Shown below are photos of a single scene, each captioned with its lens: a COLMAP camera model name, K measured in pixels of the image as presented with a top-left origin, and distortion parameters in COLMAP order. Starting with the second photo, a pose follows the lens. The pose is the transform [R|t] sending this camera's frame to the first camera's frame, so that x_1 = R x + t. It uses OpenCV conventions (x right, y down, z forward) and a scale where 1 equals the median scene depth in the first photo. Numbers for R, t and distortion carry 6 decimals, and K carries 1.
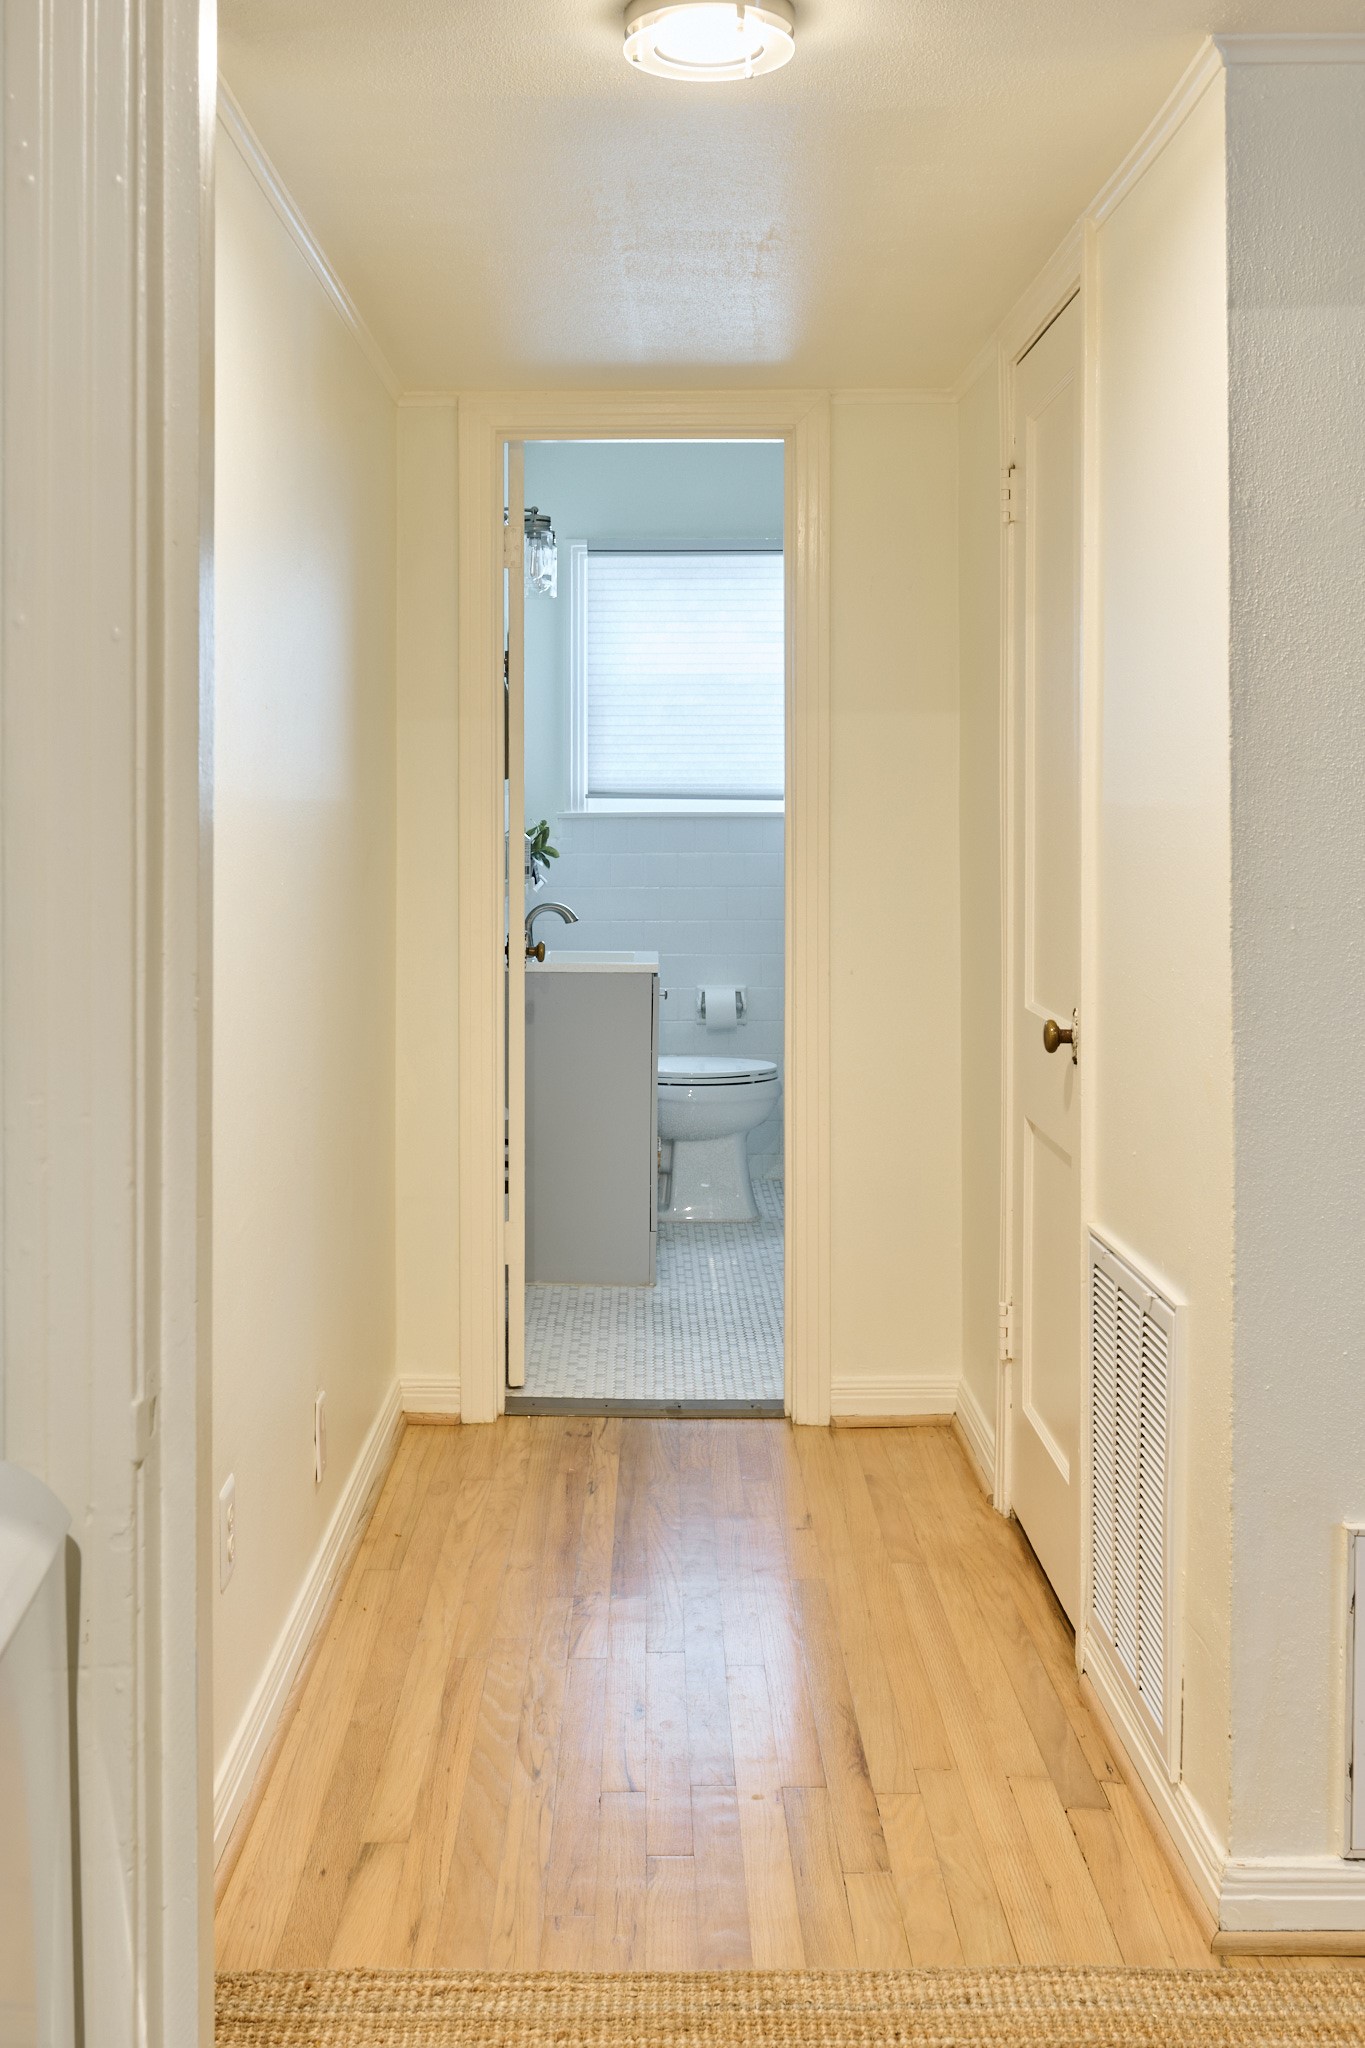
lens RADIAL K [[2031.8, 0, 674.7], [0, 2031.8, 1023.5], [0, 0, 1]] dist [-0.007129, -0.003036]
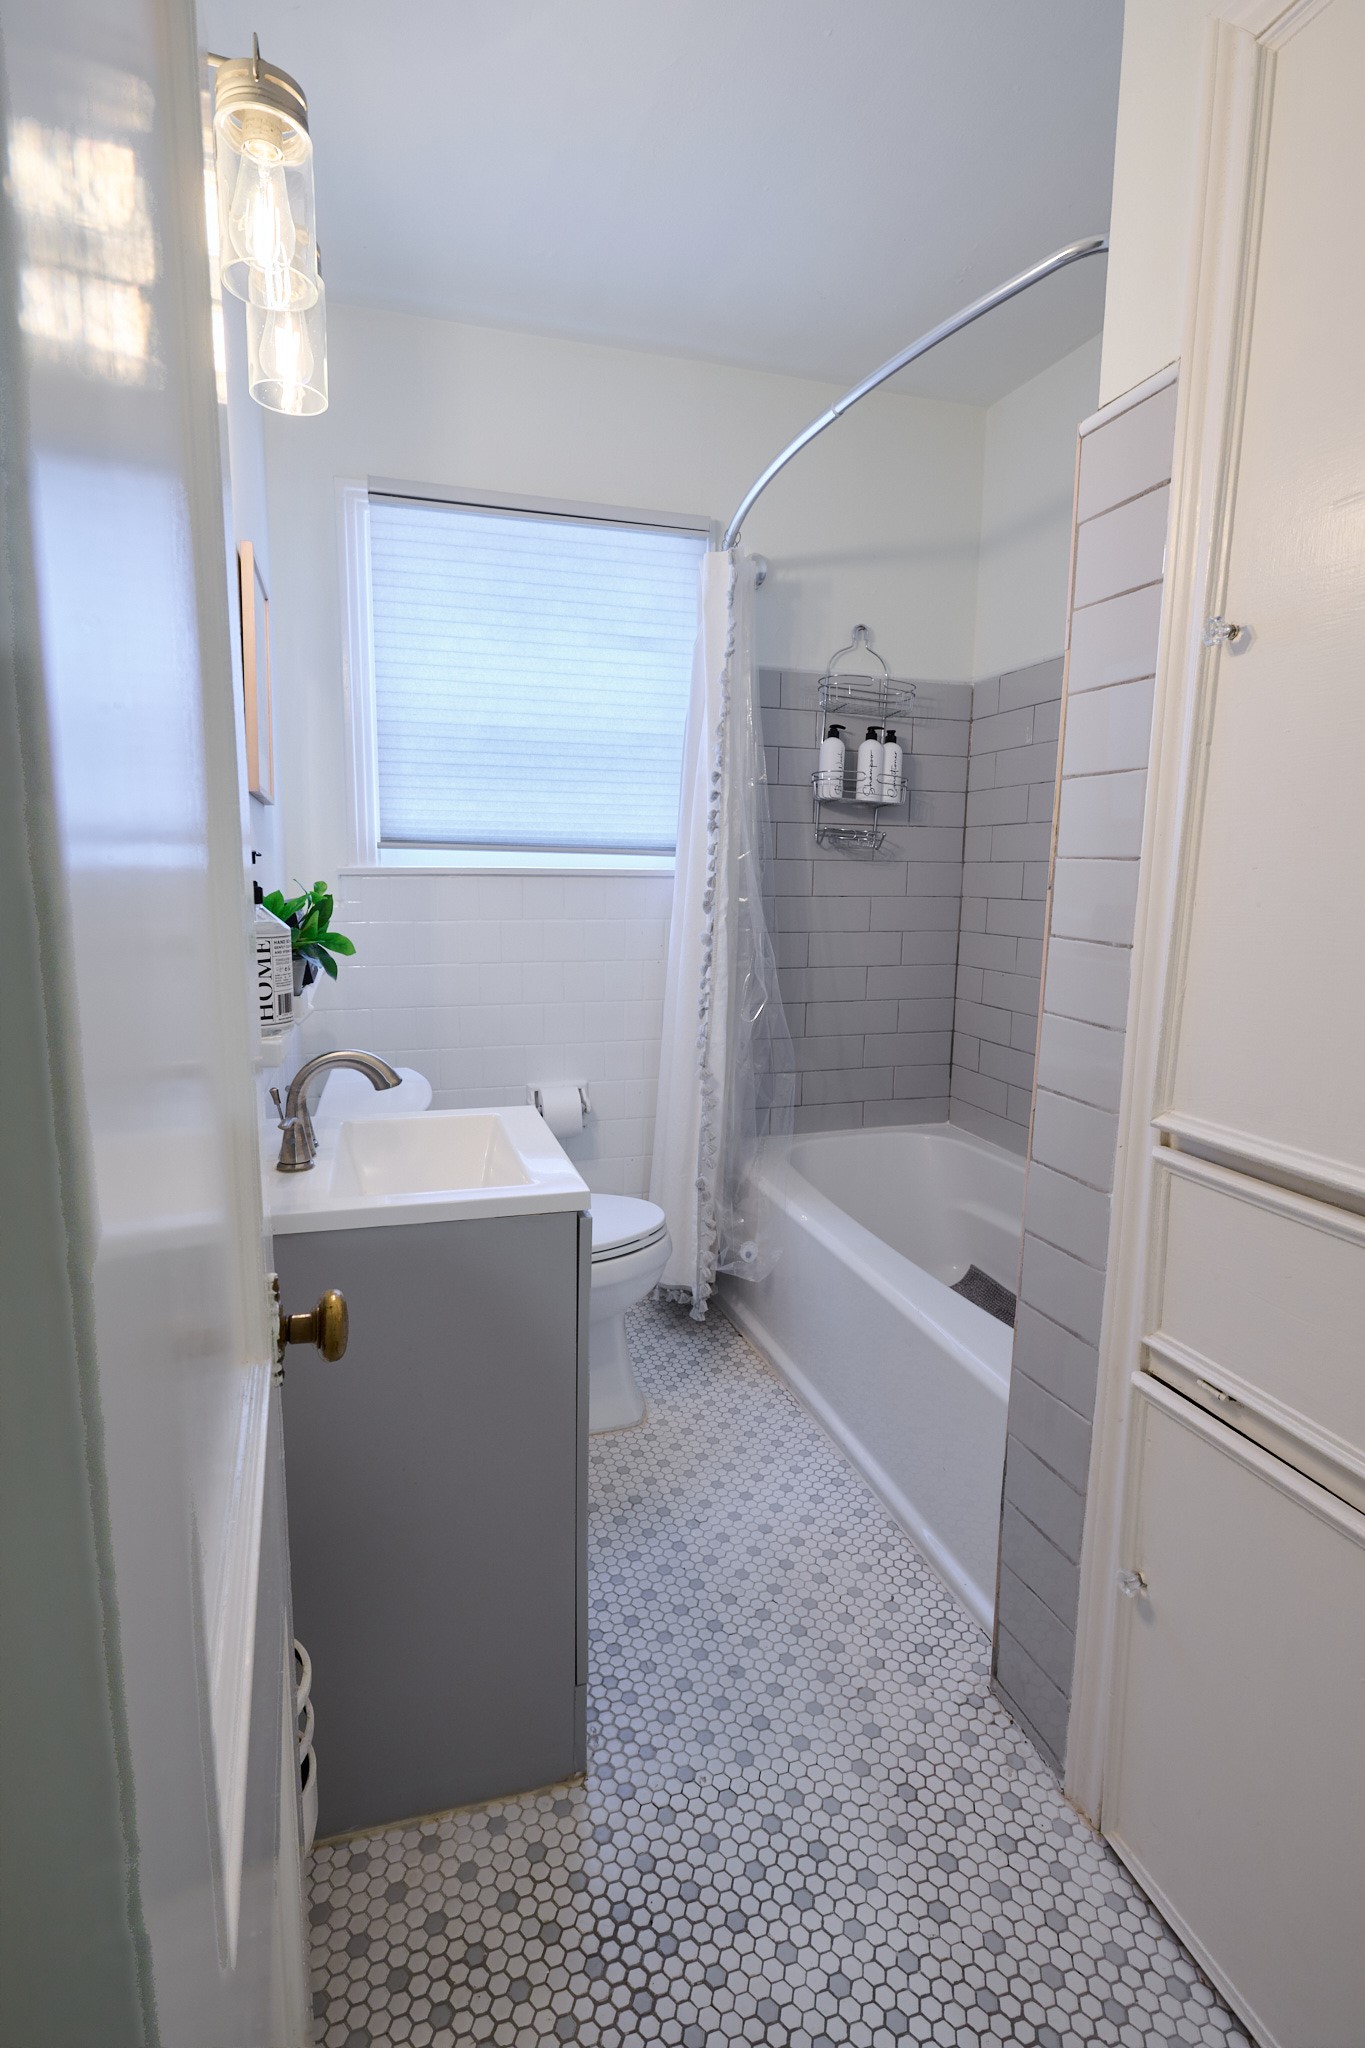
lens RADIAL K [[989.8, 0, 682.5], [0, 989.8, 1024.0], [0, 0, 1]] dist [-0.004841, 0.000854]
pose [[0.959292, -0.036769, 0.280011, -0.041181], [0.022409, 0.998272, 0.054317, -0.064804], [-0.281525, -0.045831, 0.958459, 0.628942]]
